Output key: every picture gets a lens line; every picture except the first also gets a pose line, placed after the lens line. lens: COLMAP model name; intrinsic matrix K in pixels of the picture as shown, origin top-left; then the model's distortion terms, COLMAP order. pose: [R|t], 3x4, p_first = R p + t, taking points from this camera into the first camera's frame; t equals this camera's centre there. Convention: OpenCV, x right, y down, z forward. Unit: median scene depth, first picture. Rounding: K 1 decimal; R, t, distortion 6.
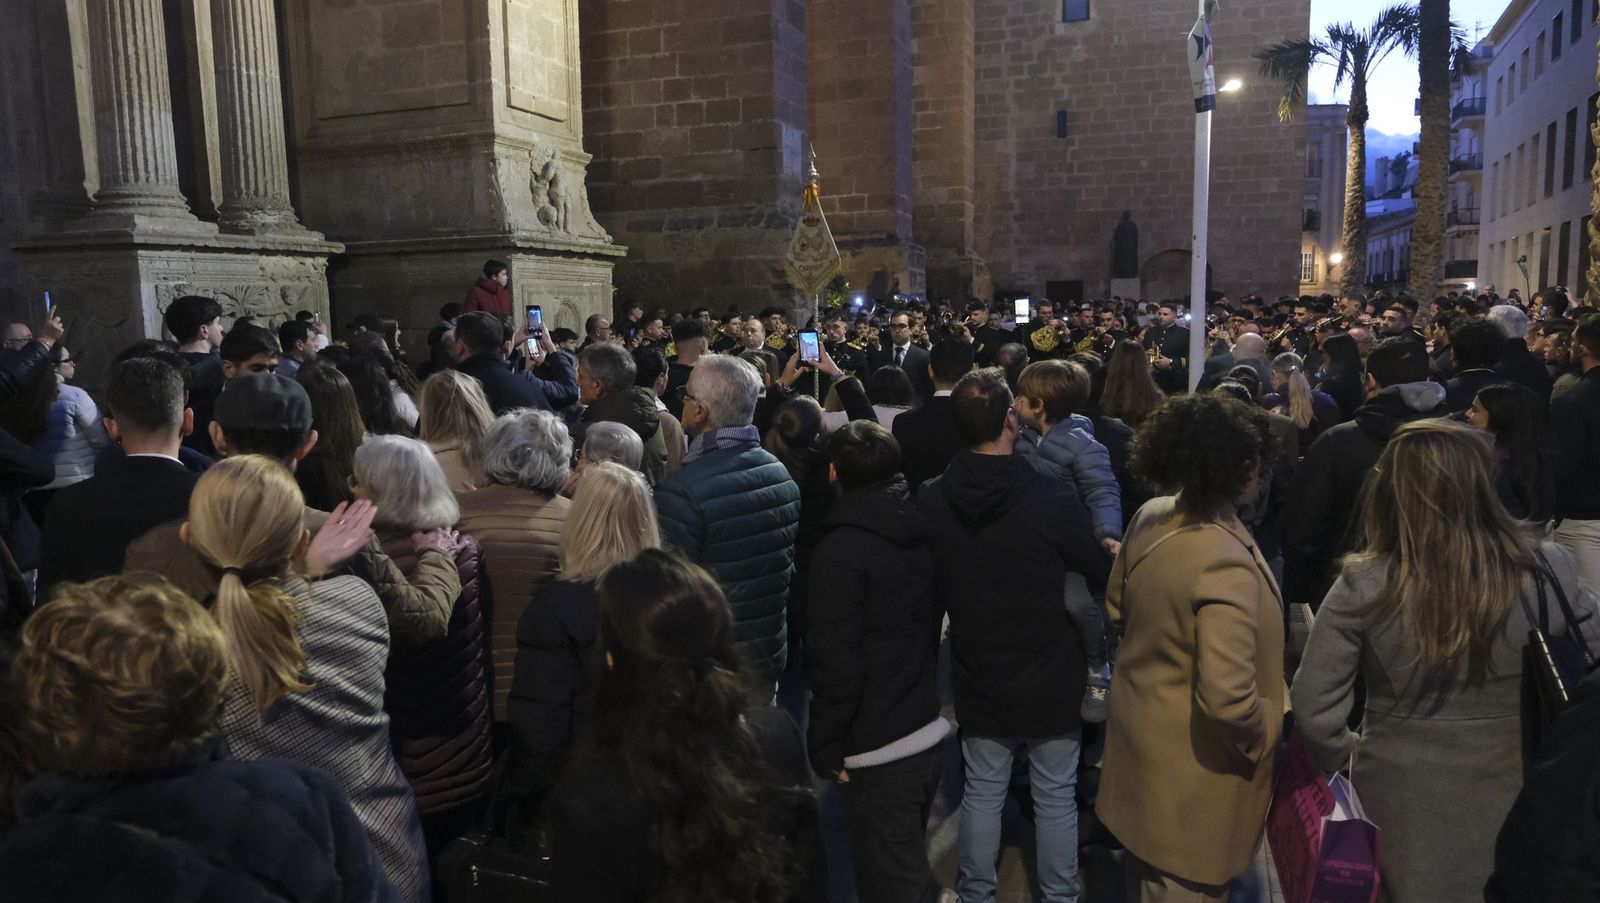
lens RADIAL K [[1089.1, 0, 802.1], [0, 1089.1, 445.5], [0, 0, 1]] dist [-0.023637, 0.016401]
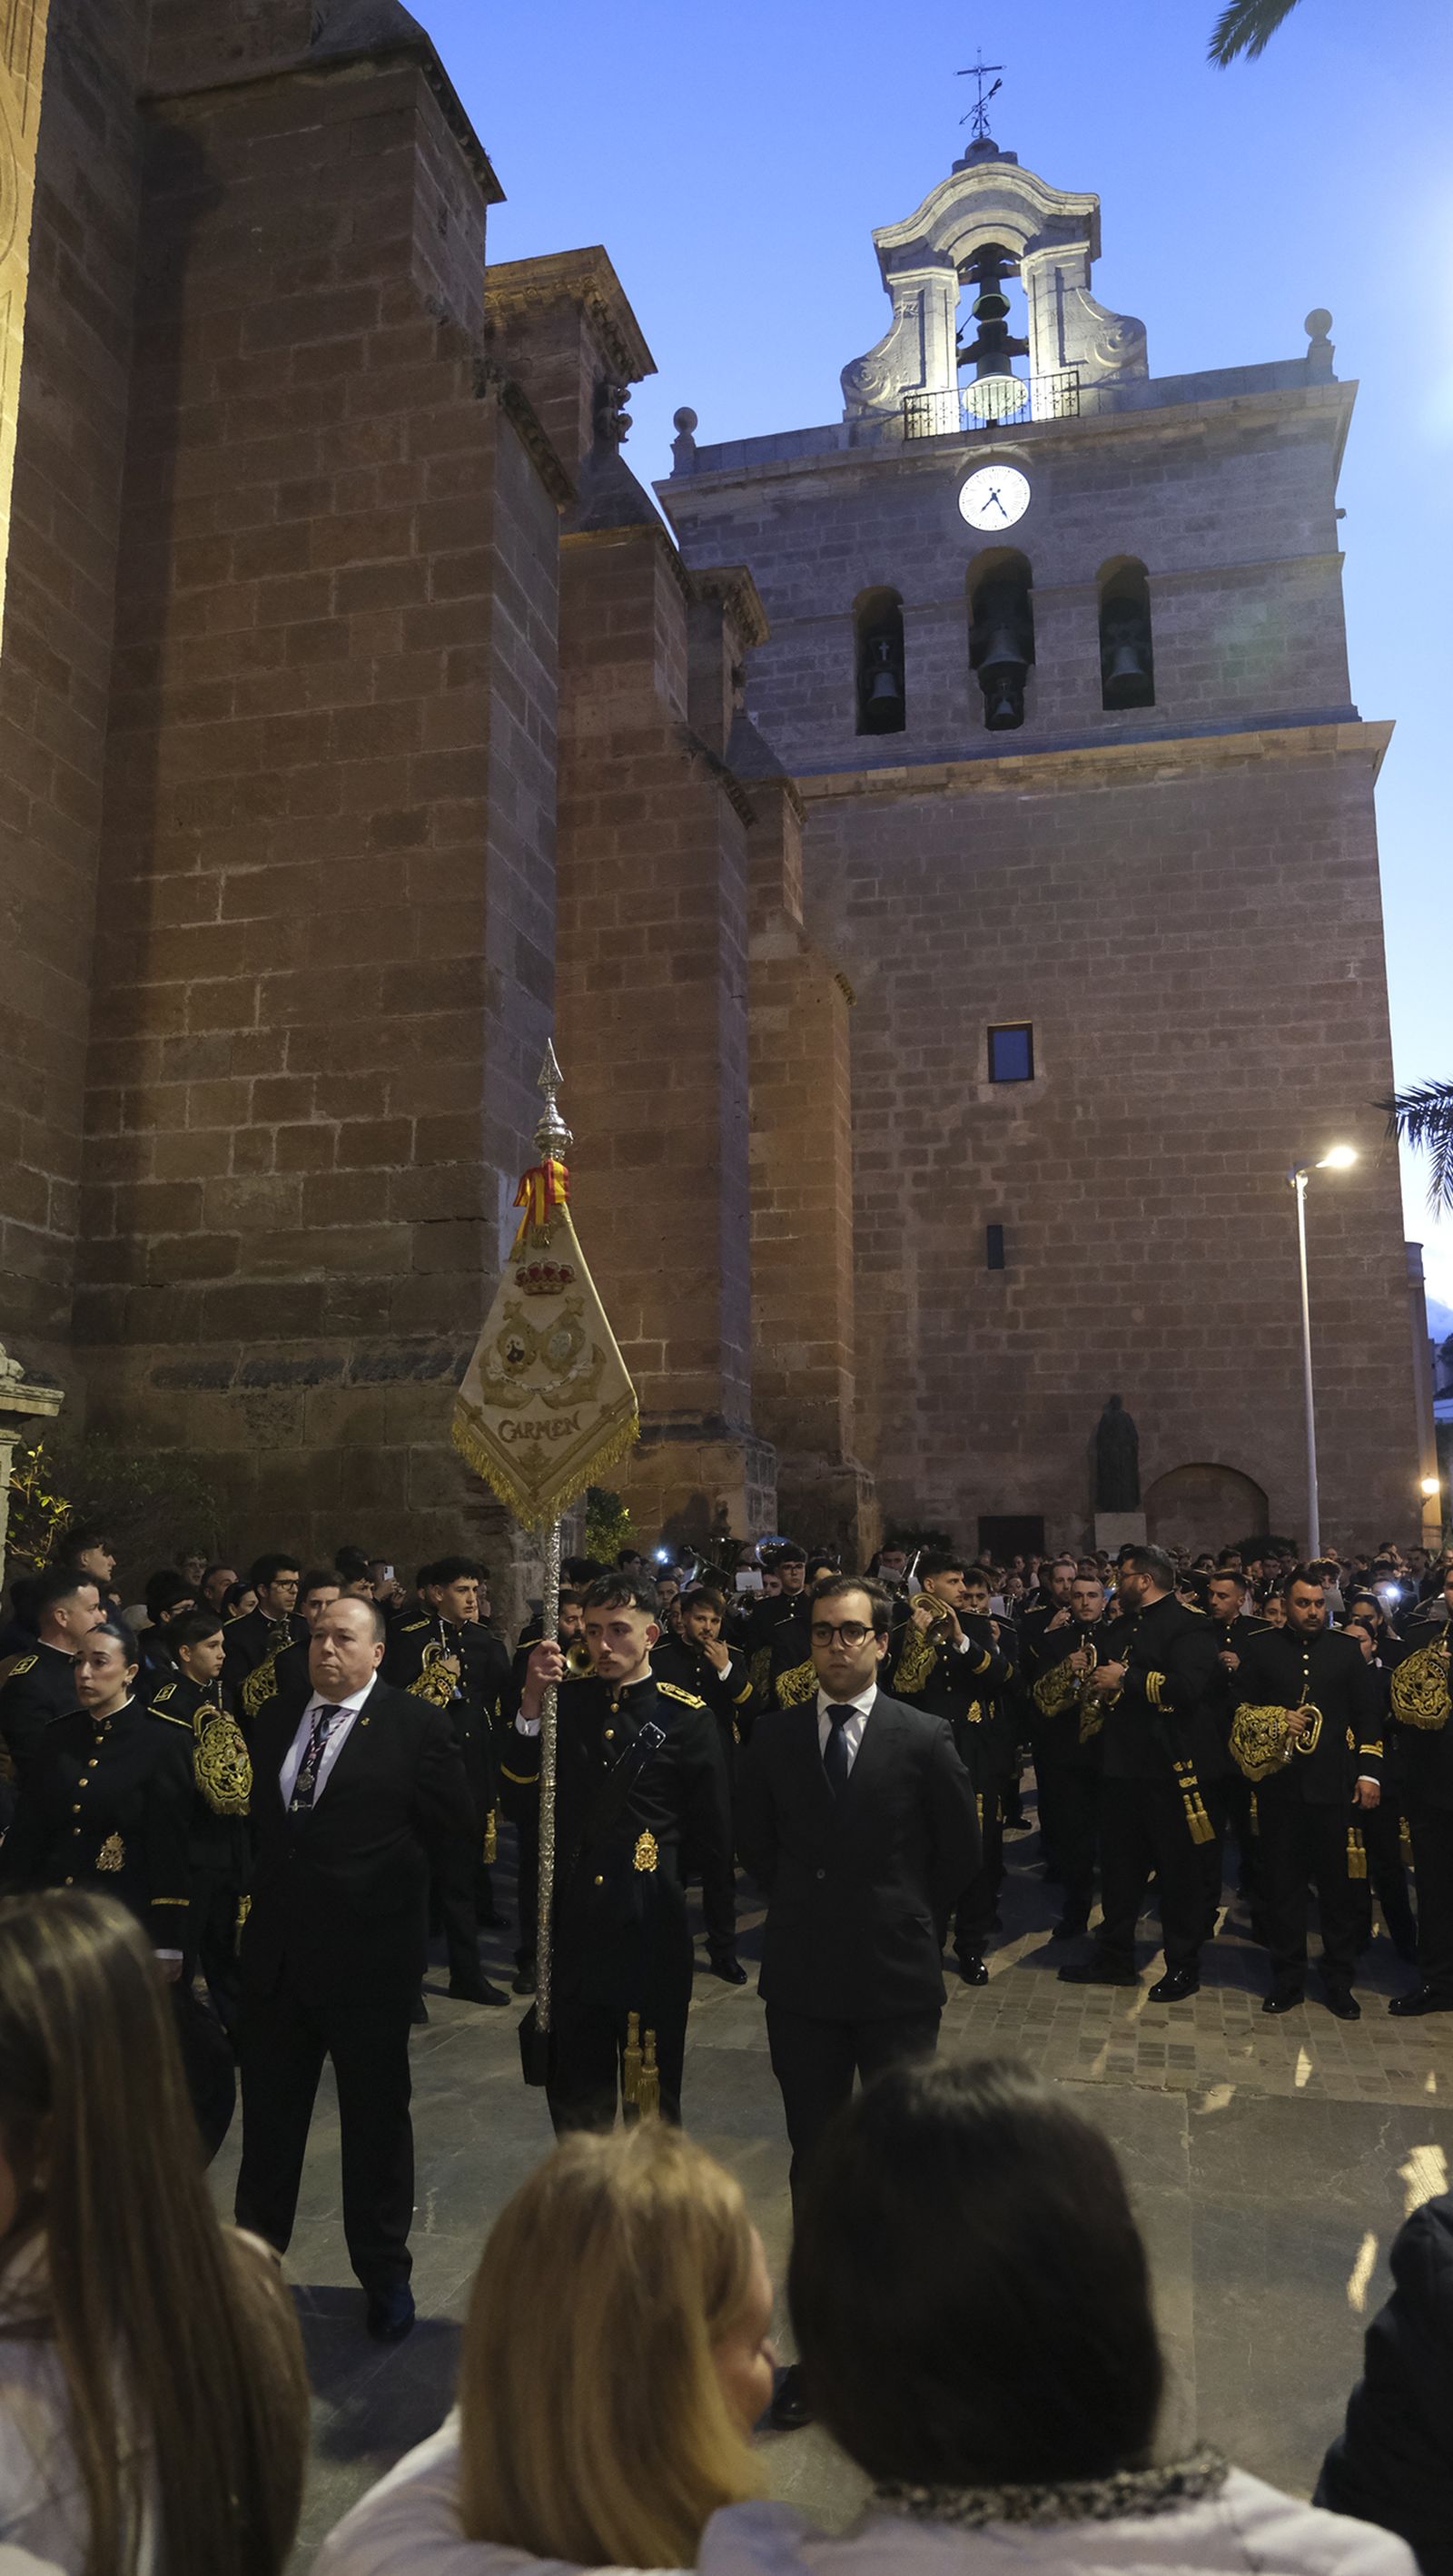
lens RADIAL K [[1753.6, 0, 722.9], [0, 1753.6, 1279.7], [0, 0, 1]] dist [-0.023637, 0.016401]
pose [[0.994726, 0.029016, 0.098383, 0.002531], [-0.000287, 0.959938, -0.280213, -0.016955], [-0.102572, 0.278707, 0.954883, 0.131039]]
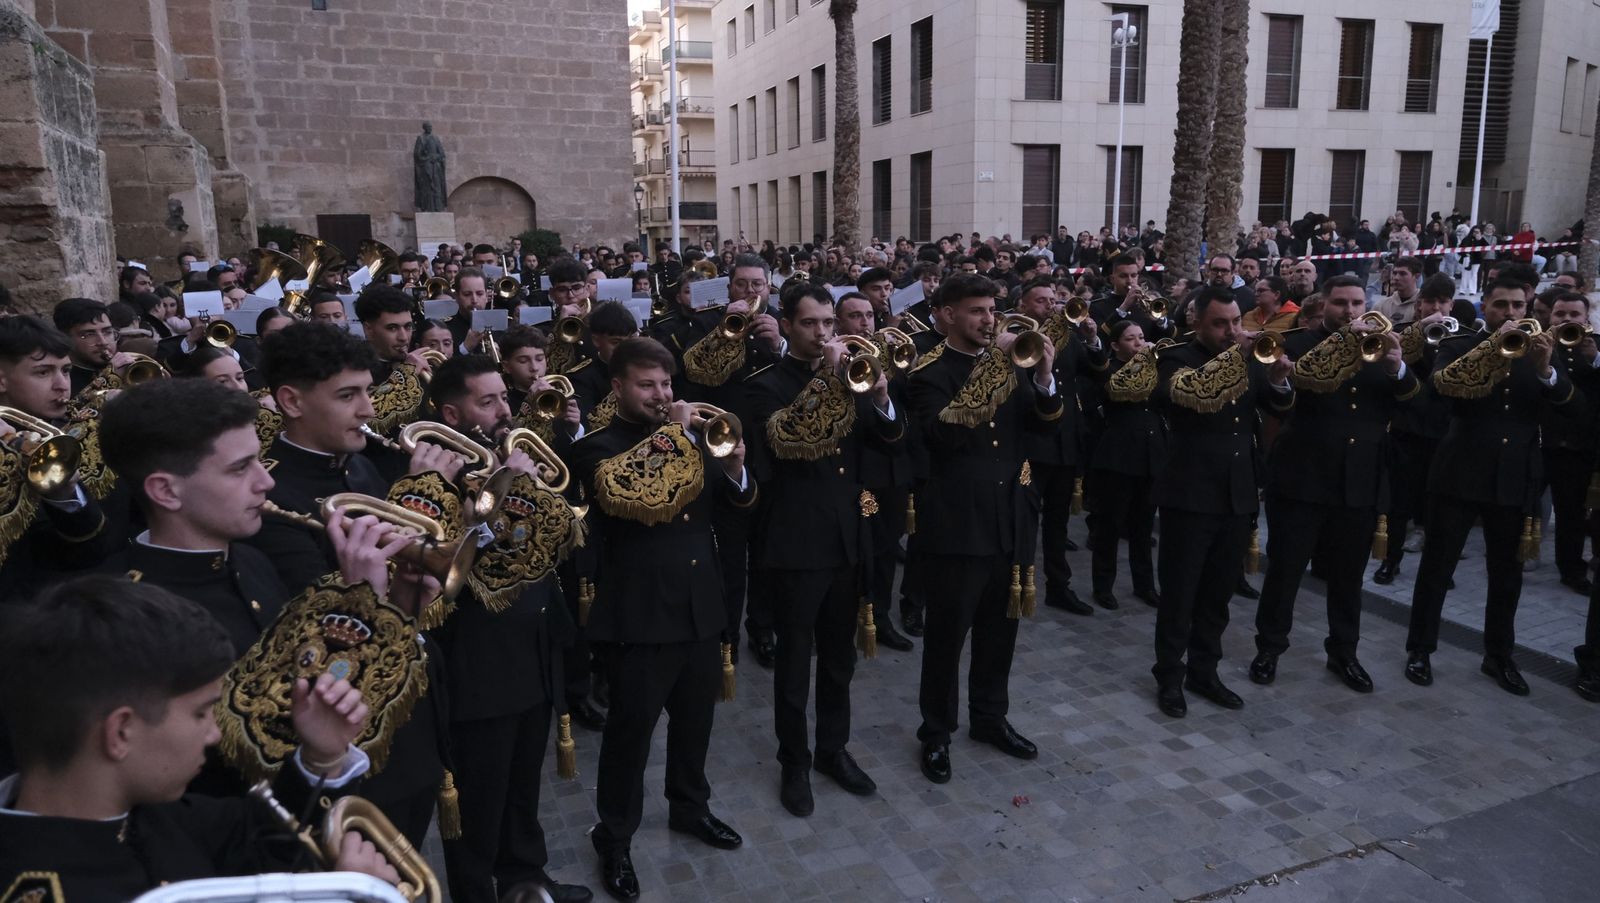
lens RADIAL K [[1089.1, 0, 802.1], [0, 1089.1, 445.5], [0, 0, 1]] dist [-0.023637, 0.016401]
pose [[0.735657, -0.118069, 0.666985, -0.036242], [0.080289, 0.992949, 0.087214, -0.039520], [-0.672579, -0.010608, 0.739949, 0.277223]]
